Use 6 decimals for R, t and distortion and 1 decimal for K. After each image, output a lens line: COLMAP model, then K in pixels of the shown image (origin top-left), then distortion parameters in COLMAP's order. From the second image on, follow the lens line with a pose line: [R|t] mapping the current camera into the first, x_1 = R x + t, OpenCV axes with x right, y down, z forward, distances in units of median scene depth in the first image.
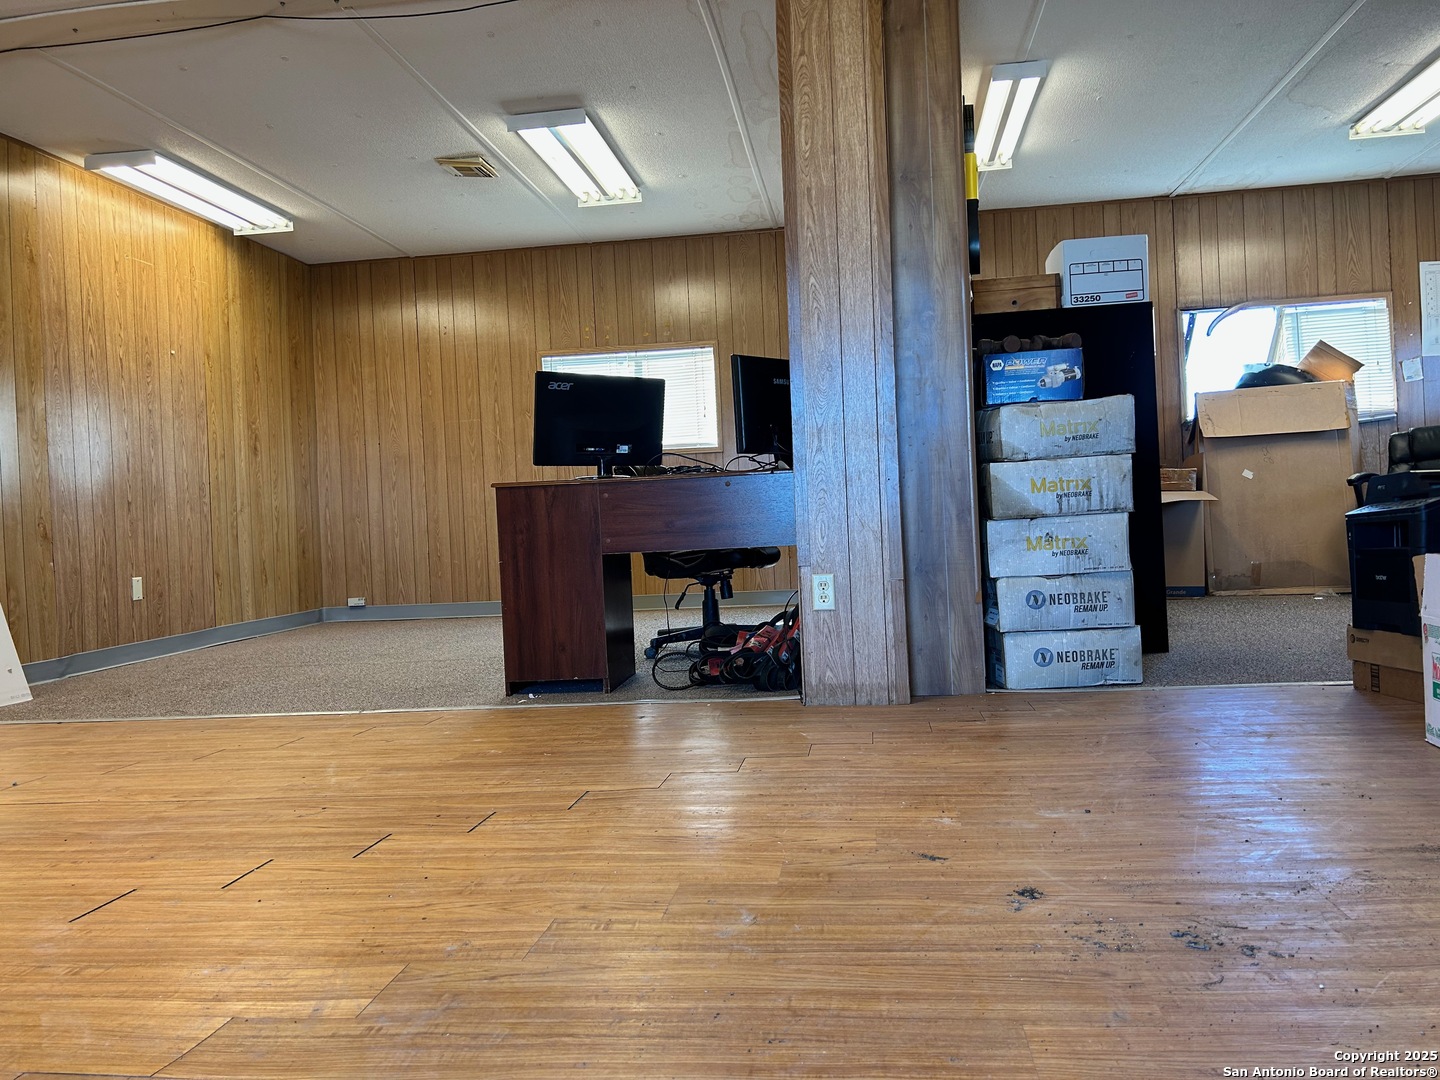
lens RADIAL K [[1089.6, 0, 726.0], [0, 1089.6, 542.8], [0, 0, 1]] dist [0.056396, -0.057470]
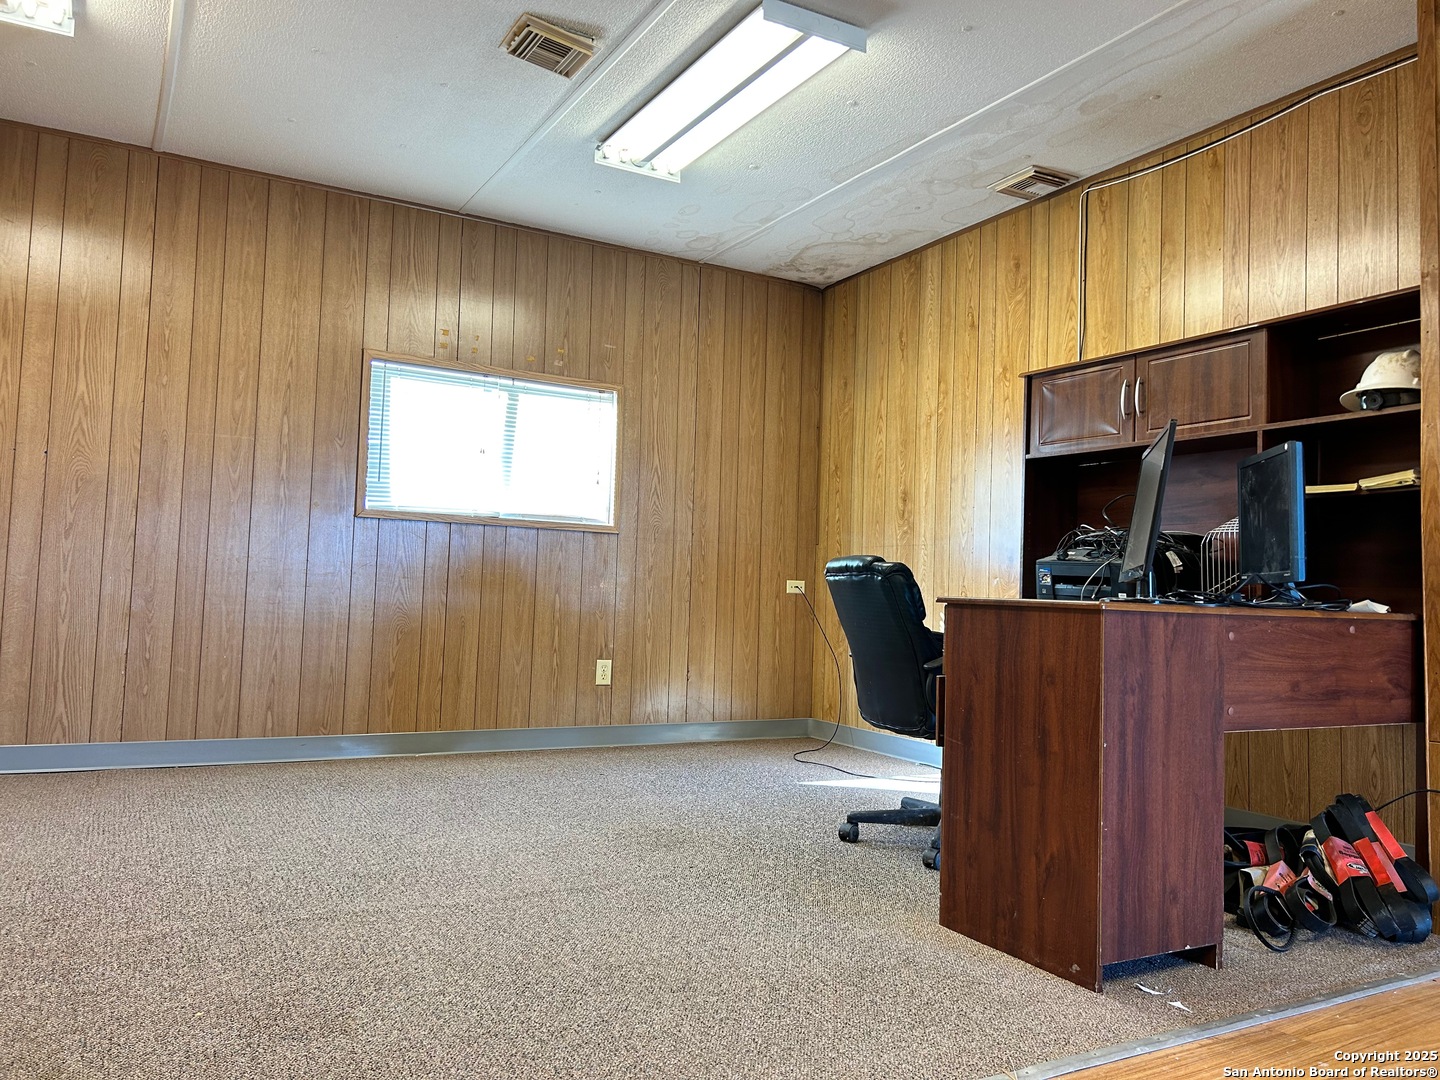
lens RADIAL K [[1089.6, 0, 722.2], [0, 1089.6, 529.8], [0, 0, 1]] dist [0.056396, -0.057470]
pose [[0.800566, 0.108877, 0.589271, -0.373063], [-0.056421, 0.992682, -0.106762, -0.010641], [-0.596583, 0.052223, 0.800850, 0.352115]]
